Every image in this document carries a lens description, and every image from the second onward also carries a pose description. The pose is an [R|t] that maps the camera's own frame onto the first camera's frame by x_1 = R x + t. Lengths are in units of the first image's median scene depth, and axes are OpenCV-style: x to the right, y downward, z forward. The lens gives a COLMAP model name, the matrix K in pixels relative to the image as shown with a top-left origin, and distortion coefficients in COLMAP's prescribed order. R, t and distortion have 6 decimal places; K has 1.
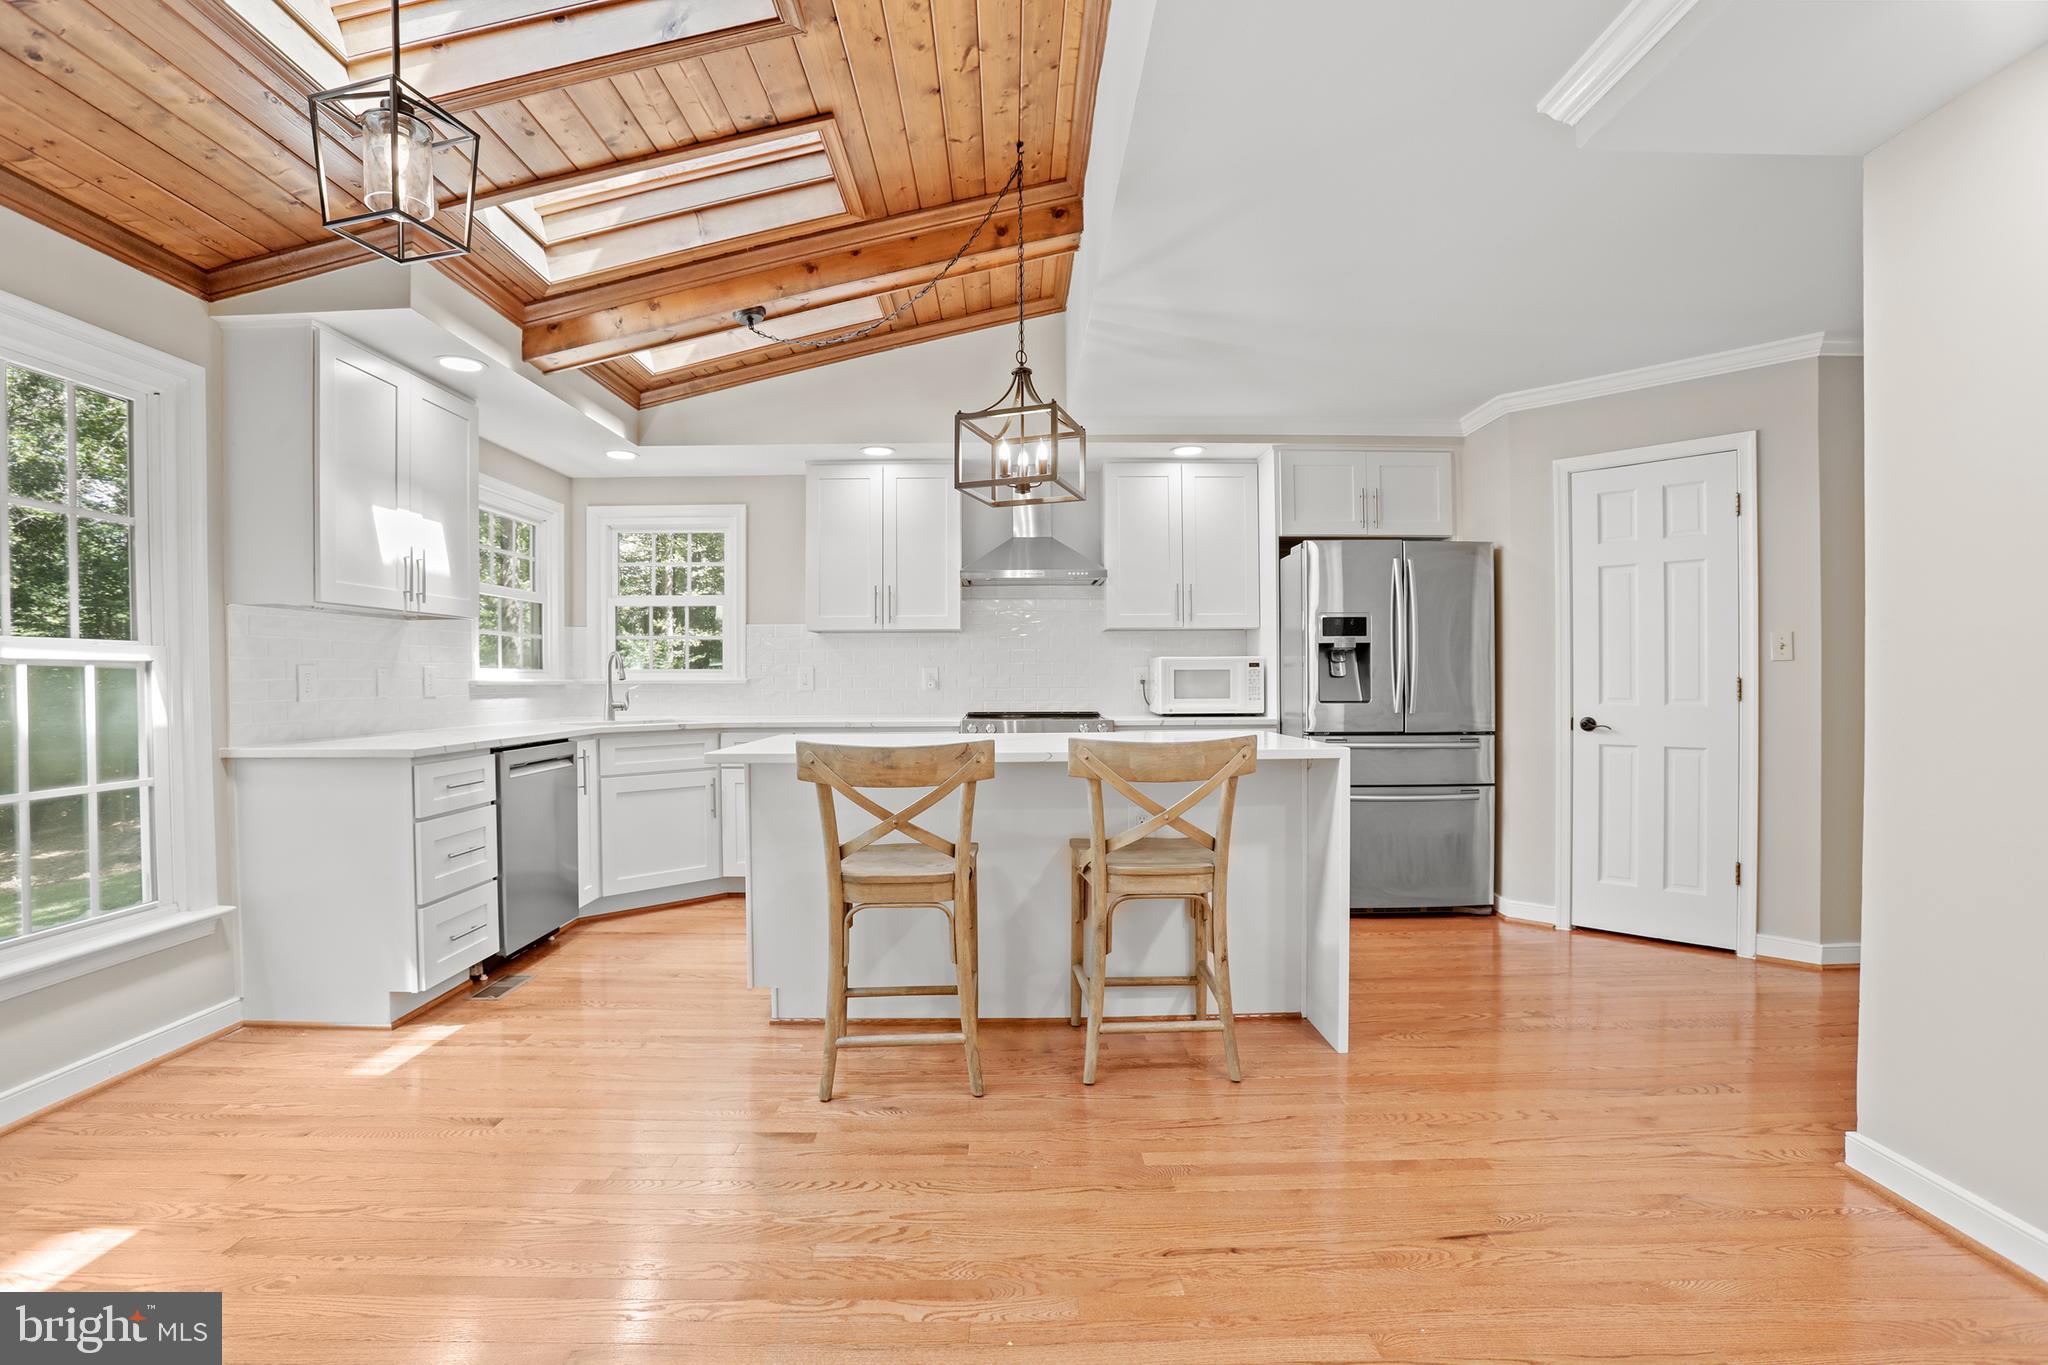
lens RADIAL K [[950.6, 0, 1017.4], [0, 950.6, 692.4], [0, 0, 1]] dist [-0.044479, 0.000395]
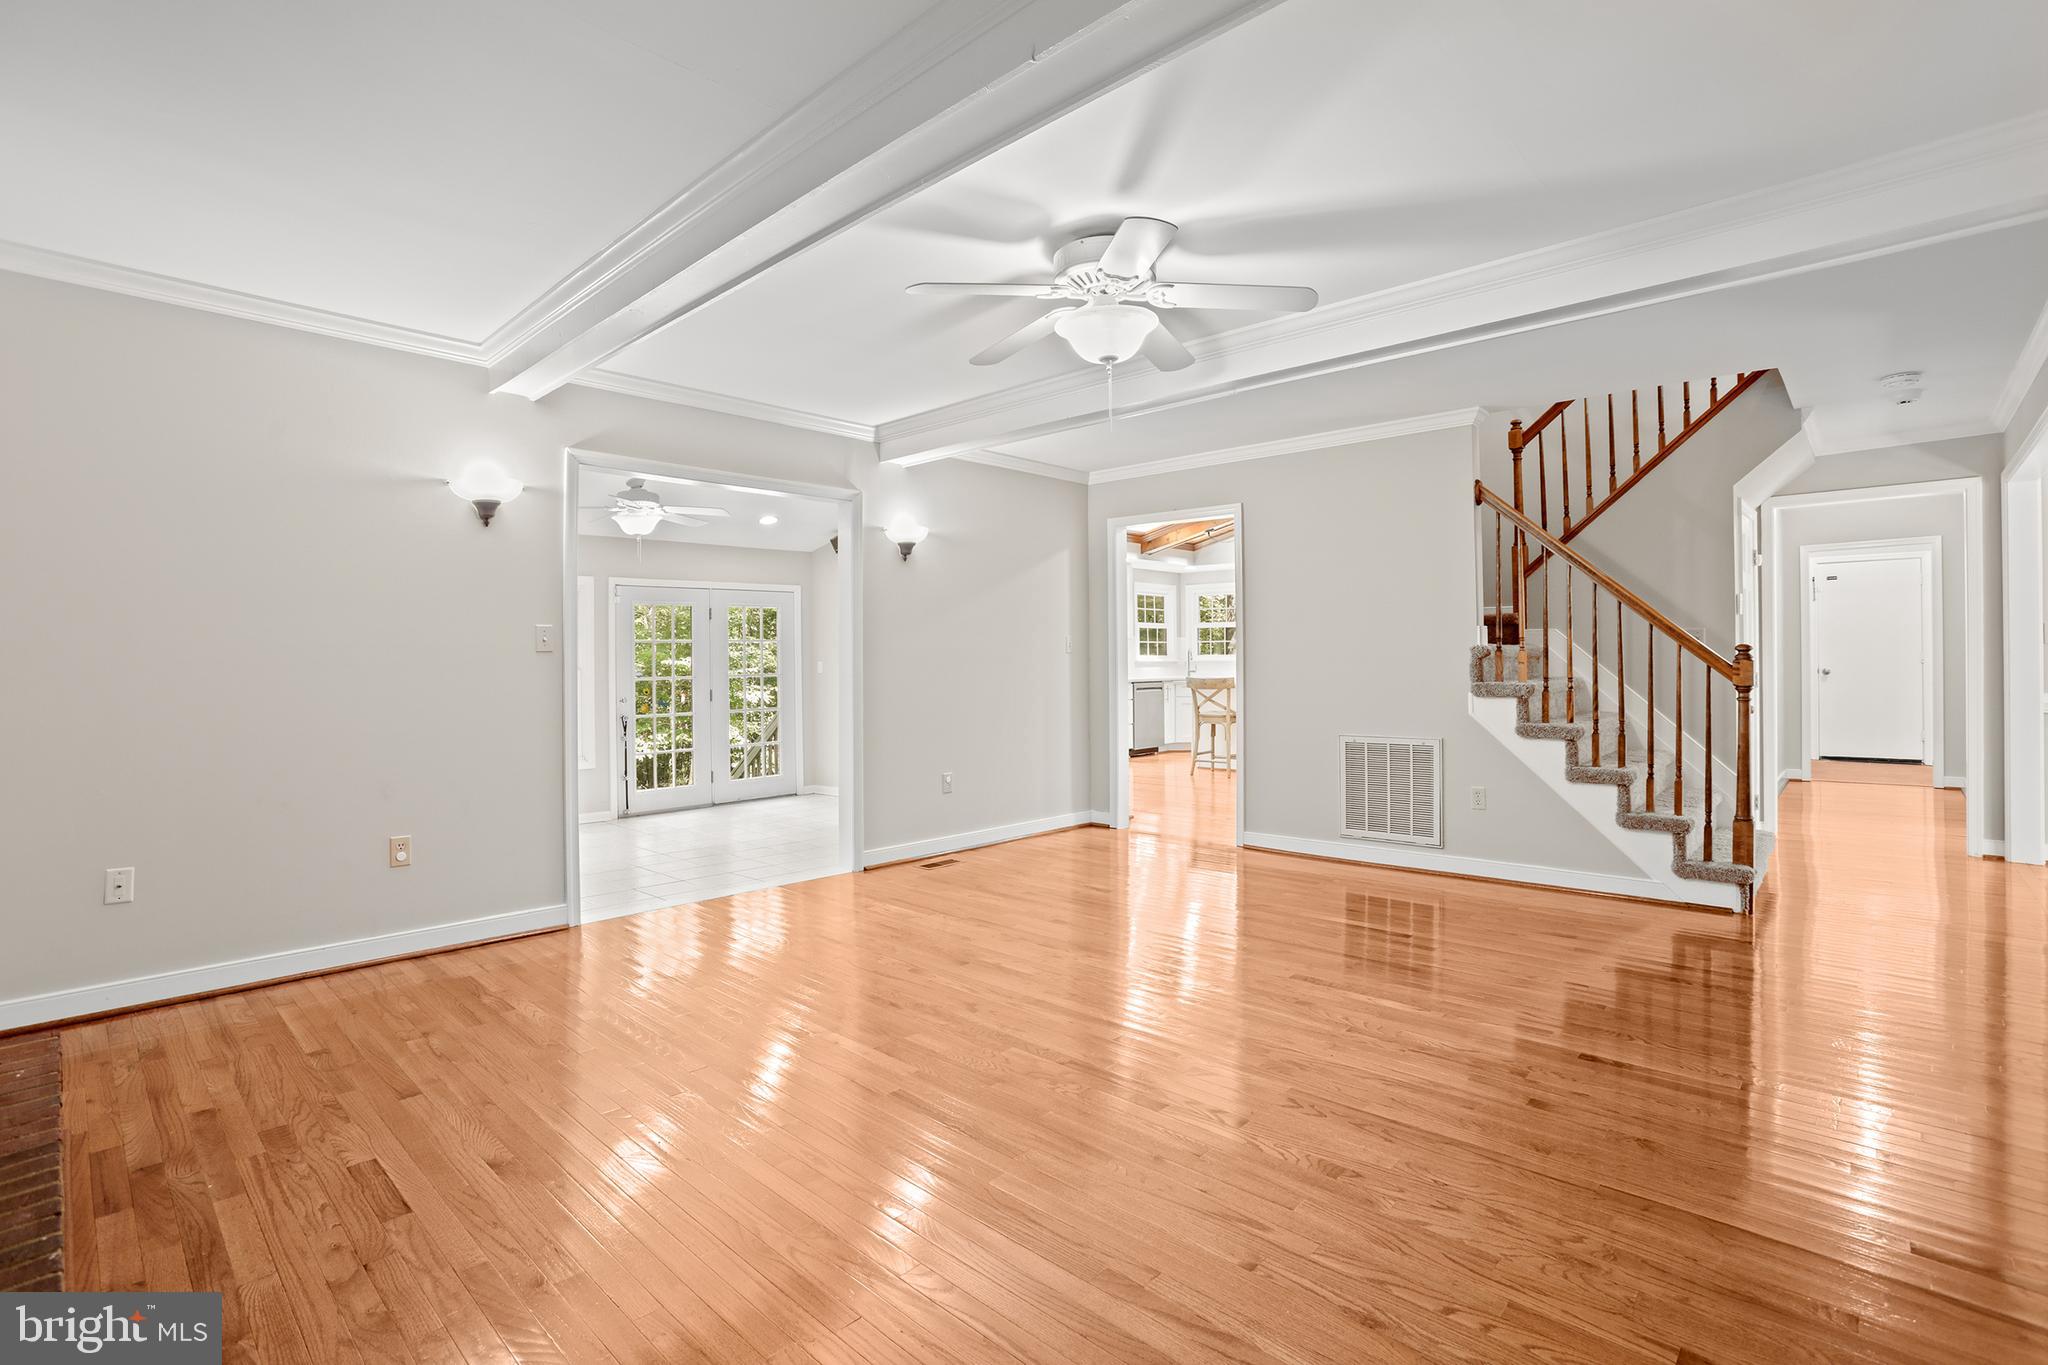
lens RADIAL K [[919.9, 0, 1024.9], [0, 919.9, 674.5], [0, 0, 1]] dist [-0.080627, 0.033835]
pose [[0.720452, 0.003873, -0.693493, 1.013251], [-0.002968, 0.999992, 0.002501, 0.022544], [0.693498, 0.000257, 0.720459, -1.116917]]
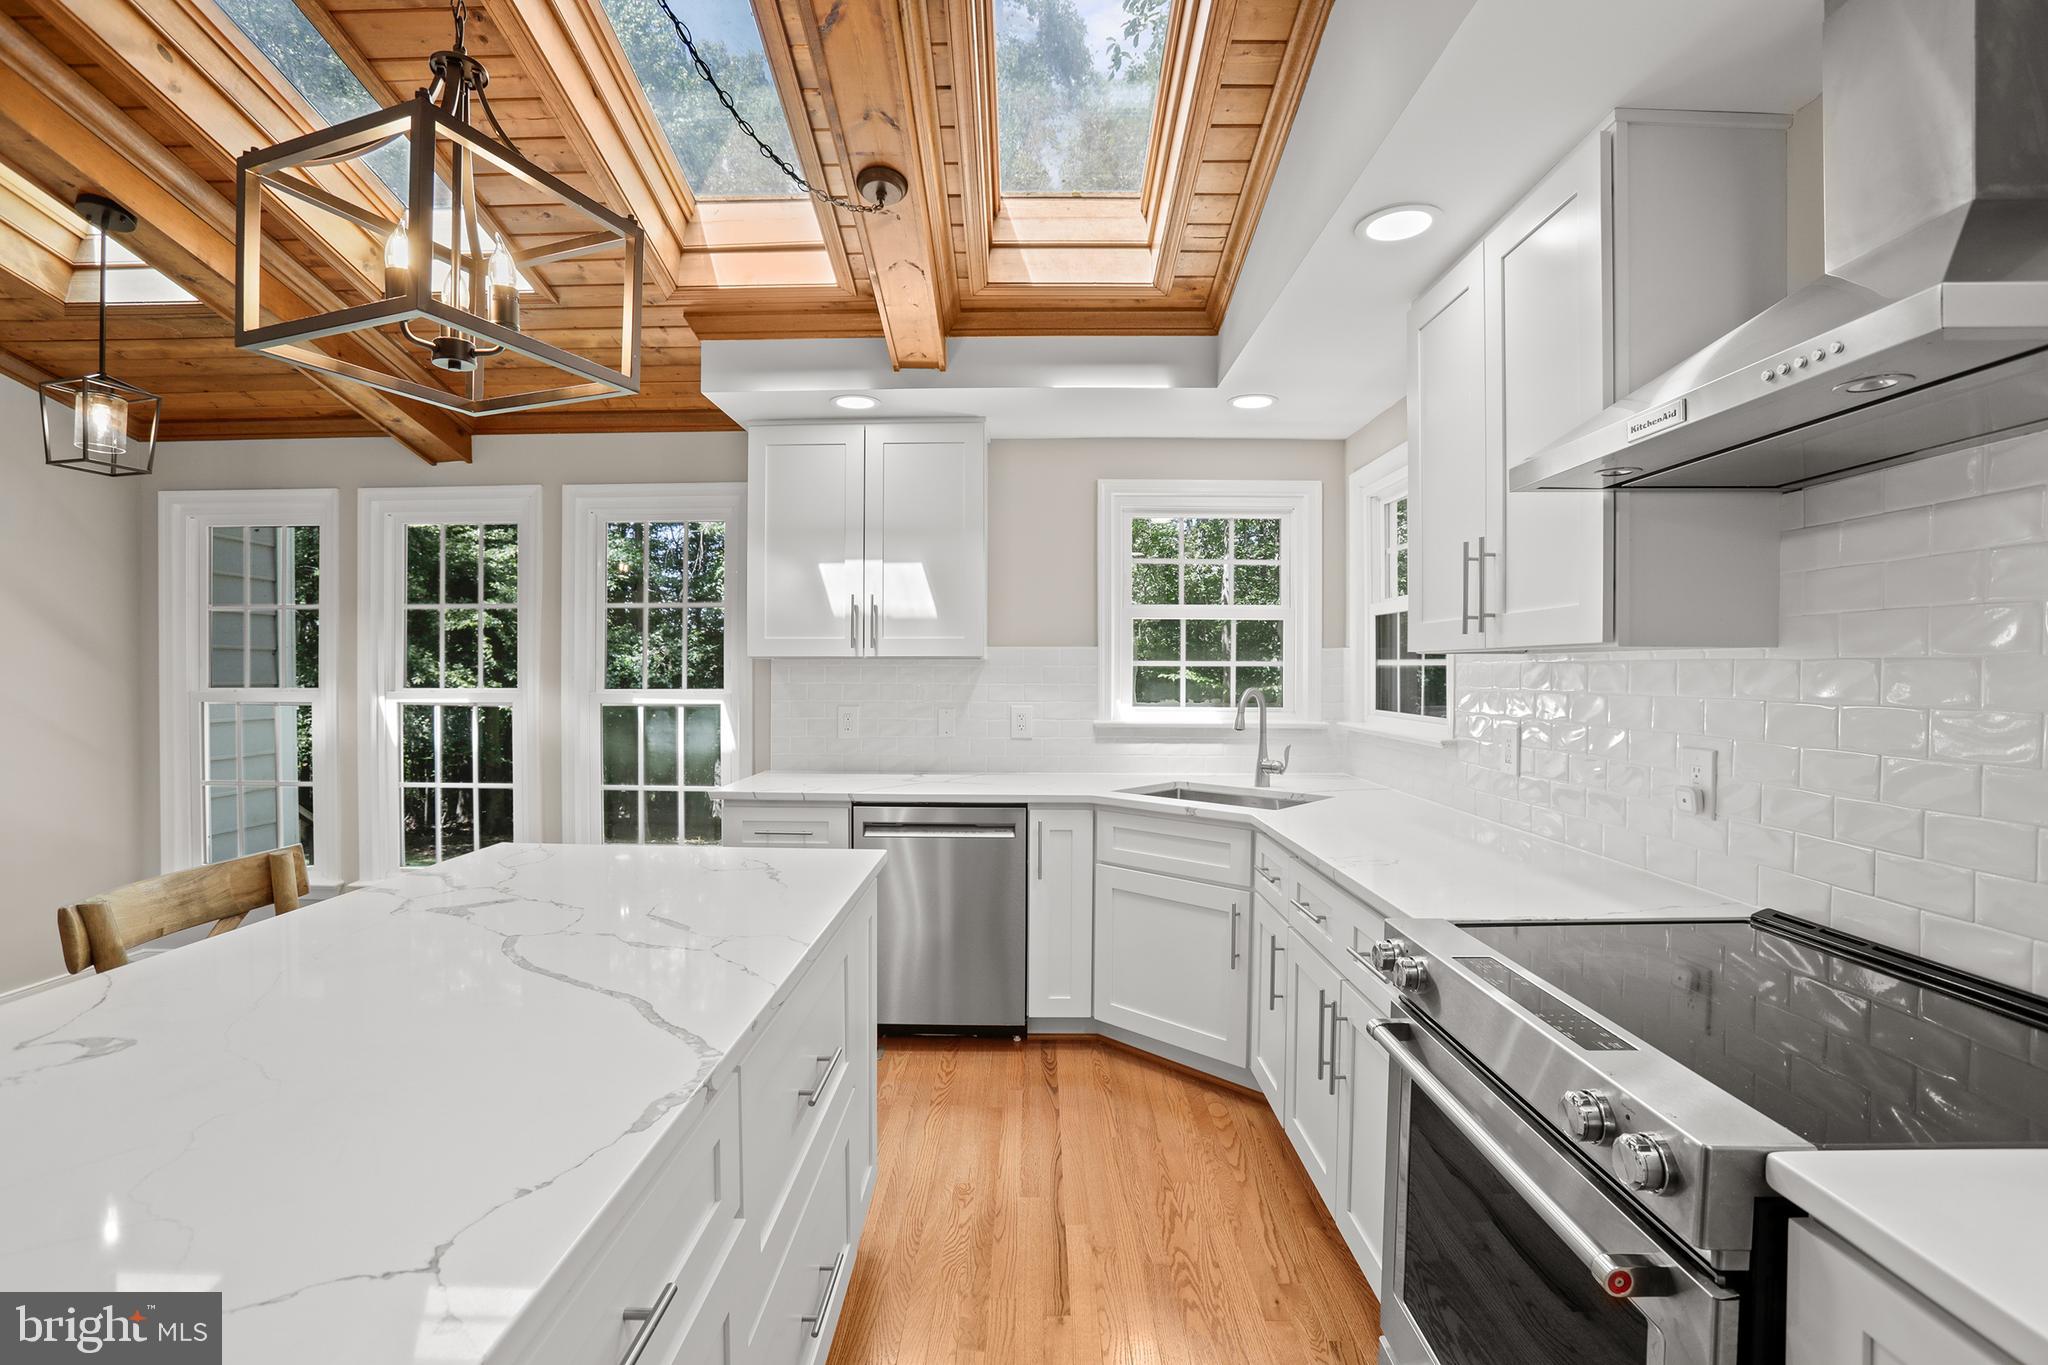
lens RADIAL K [[947.0, 0, 1006.3], [0, 947.0, 676.1], [0, 0, 1]] dist [-0.050255, 0.017300]
pose [[-0.039273, 0.012294, -0.999153, 0.302130], [-0.016534, 0.999779, 0.012952, -0.064389], [0.999092, 0.017028, -0.039061, 0.936418]]
